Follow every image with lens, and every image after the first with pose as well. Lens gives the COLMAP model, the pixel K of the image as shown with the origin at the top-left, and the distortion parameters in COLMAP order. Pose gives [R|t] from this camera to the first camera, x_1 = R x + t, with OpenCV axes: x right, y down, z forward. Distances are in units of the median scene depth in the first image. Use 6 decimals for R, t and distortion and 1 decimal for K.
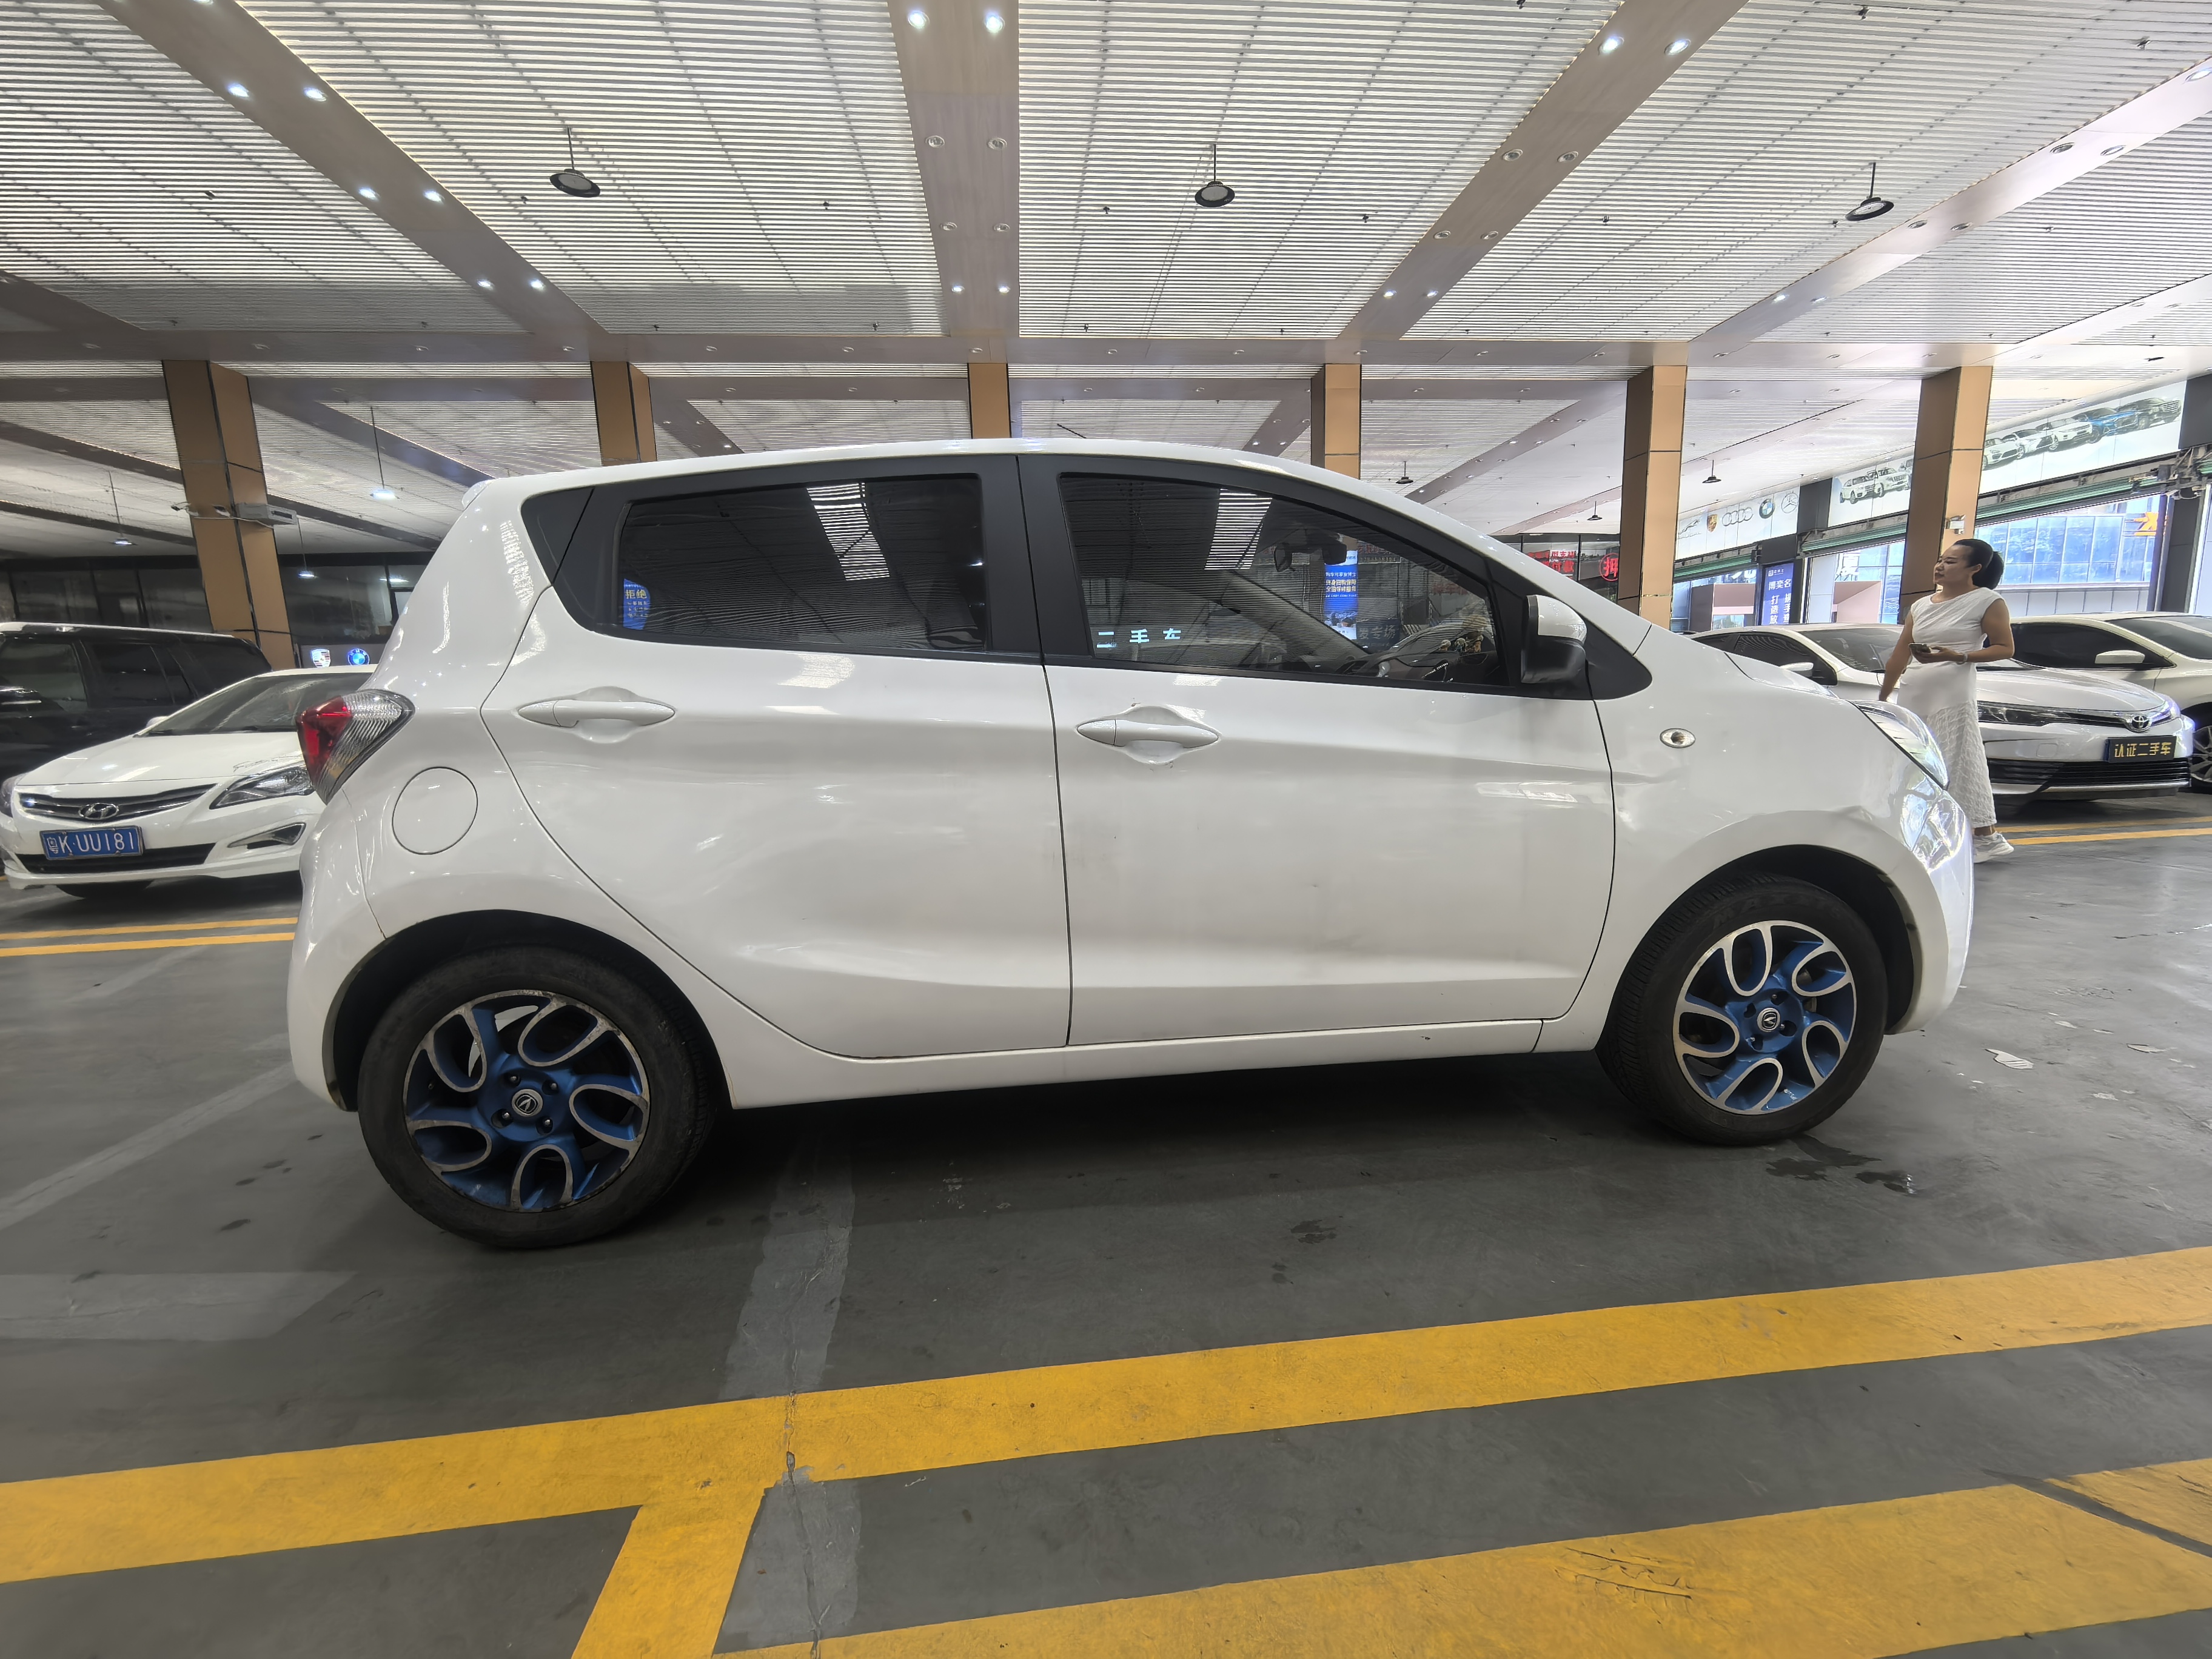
lens RADIAL K [[865.0, 0, 1115.8], [0, 865.0, 828.9], [0, 0, 1]] dist [0.001373, -0.000837]
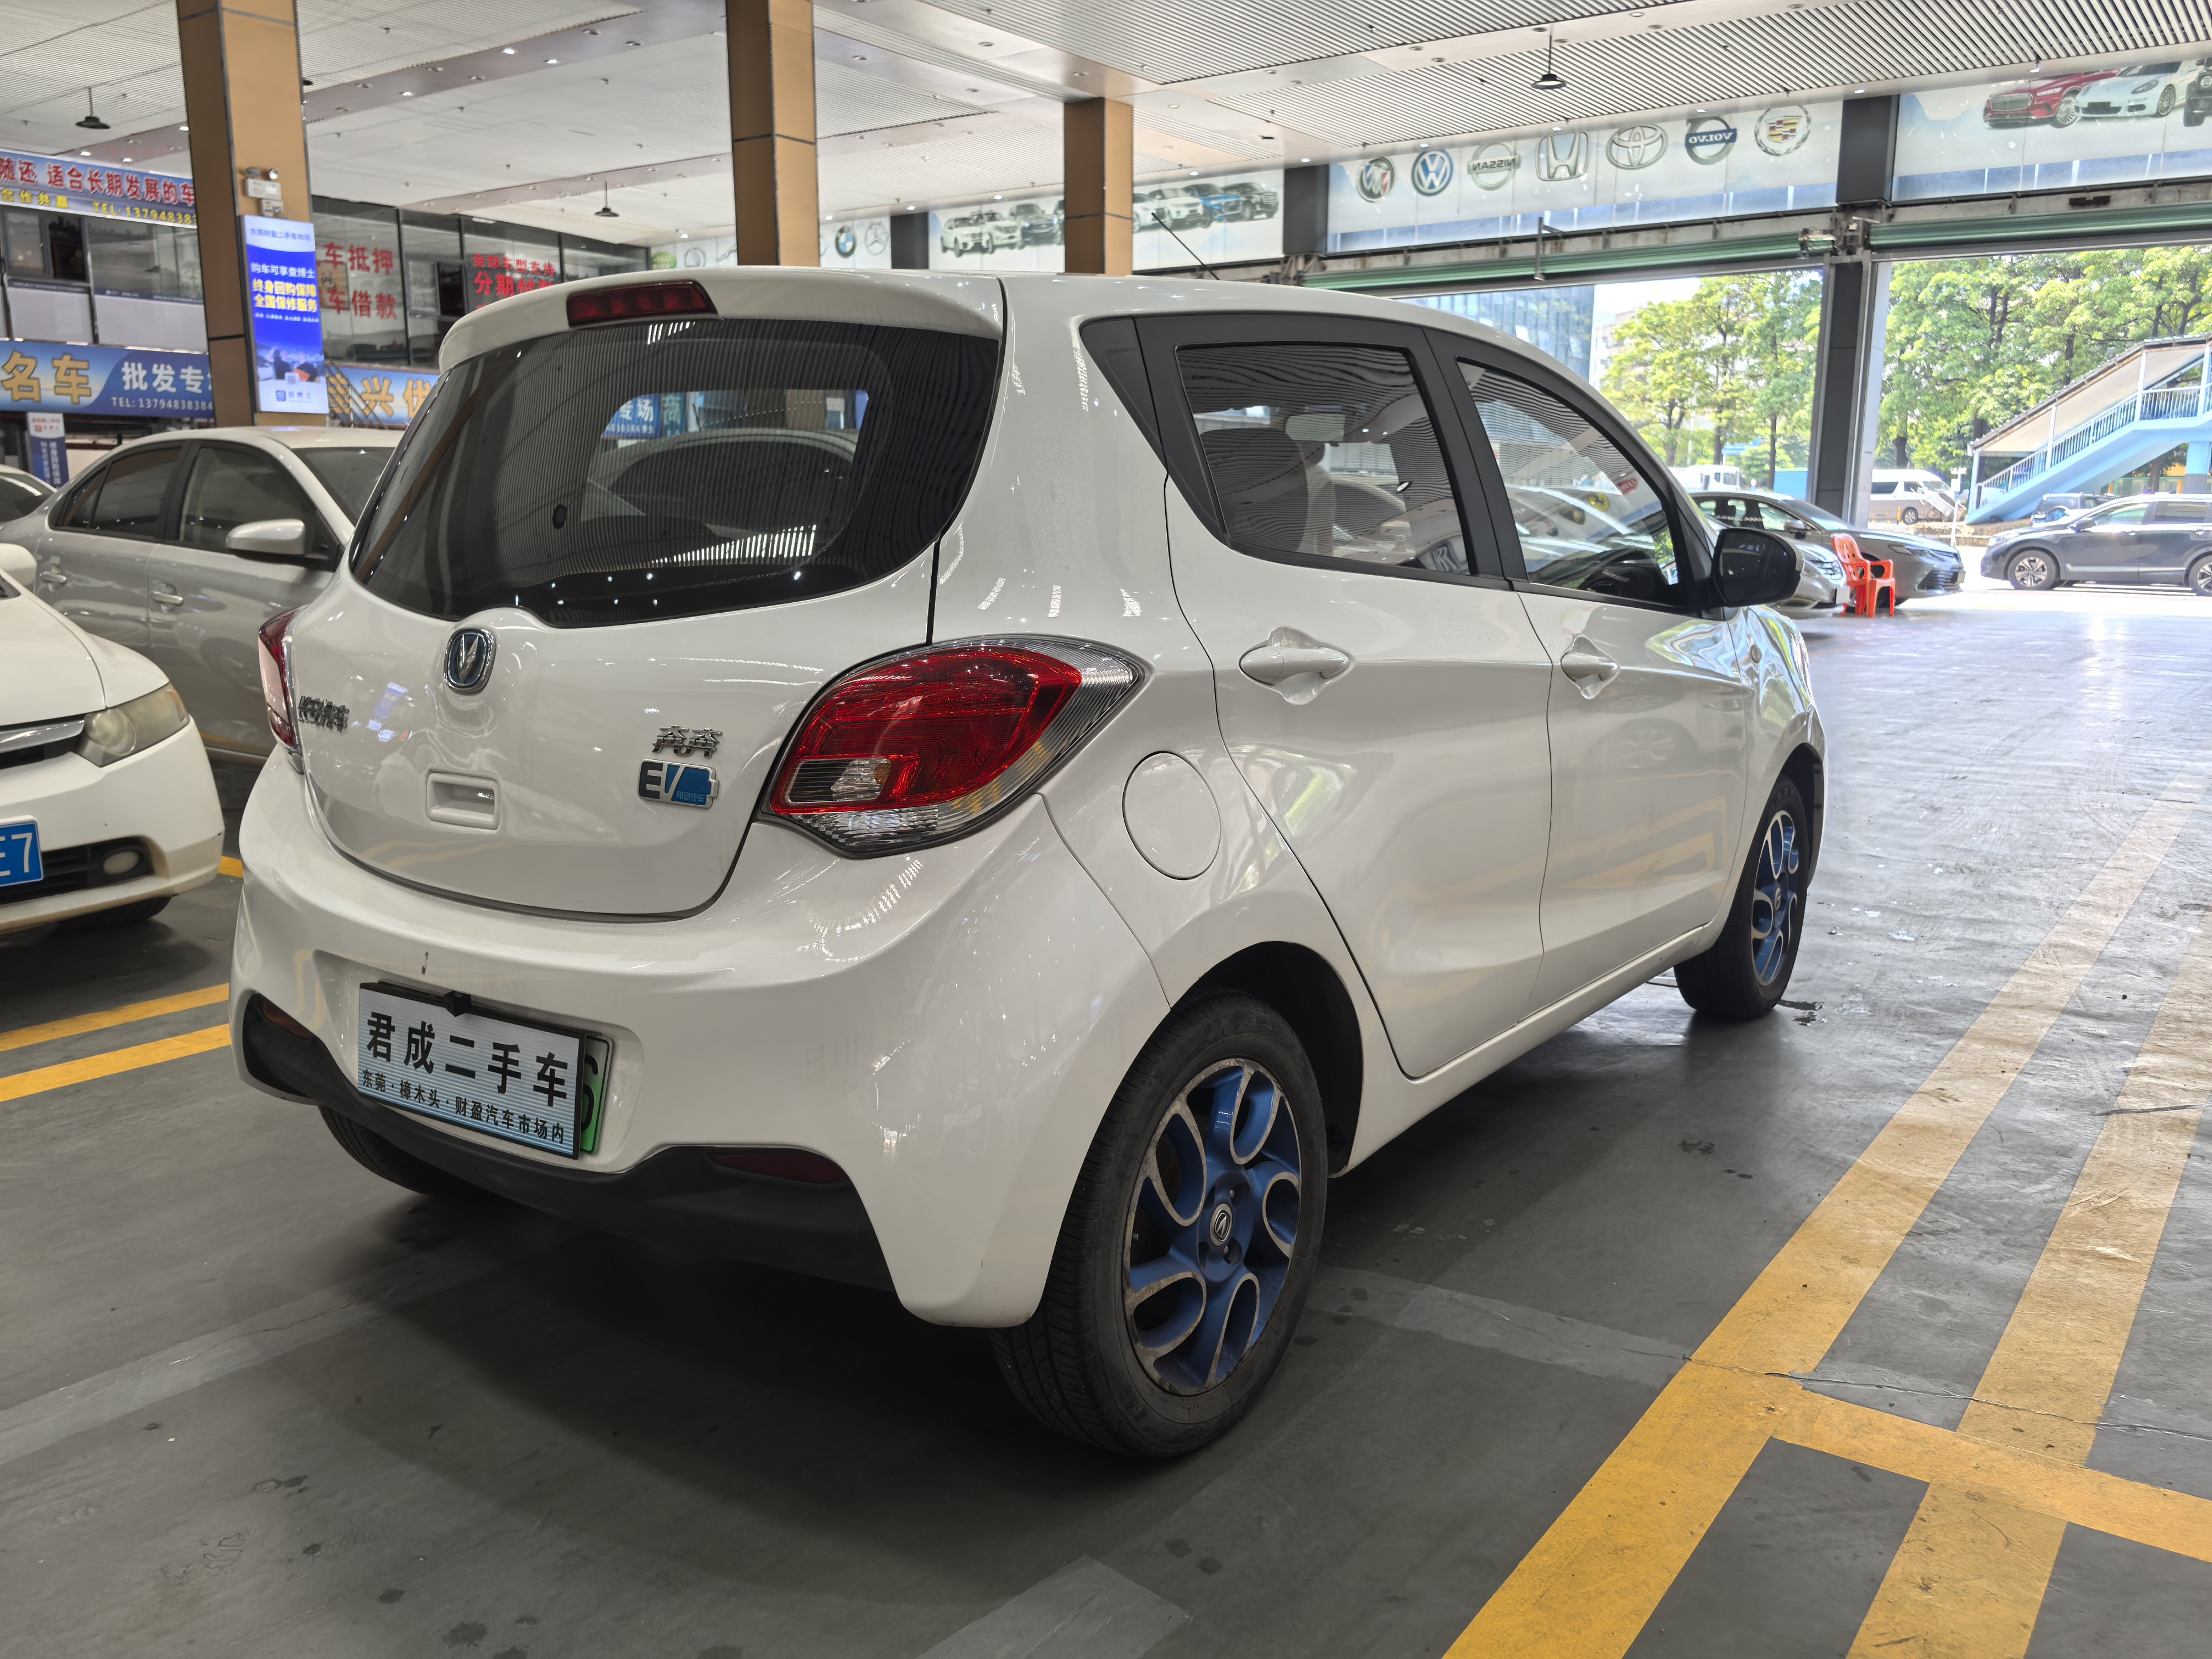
lens RADIAL K [[1758.9, 0, 1147.8], [0, 1758.9, 845.6], [0, 0, 1]] dist [0.030418, -0.042594]
pose [[0.653703, -0.106464, 0.749225, -0.160534], [0.084366, 0.994135, 0.067656, -0.008172], [-0.752034, 0.018982, 0.658851, 0.009352]]
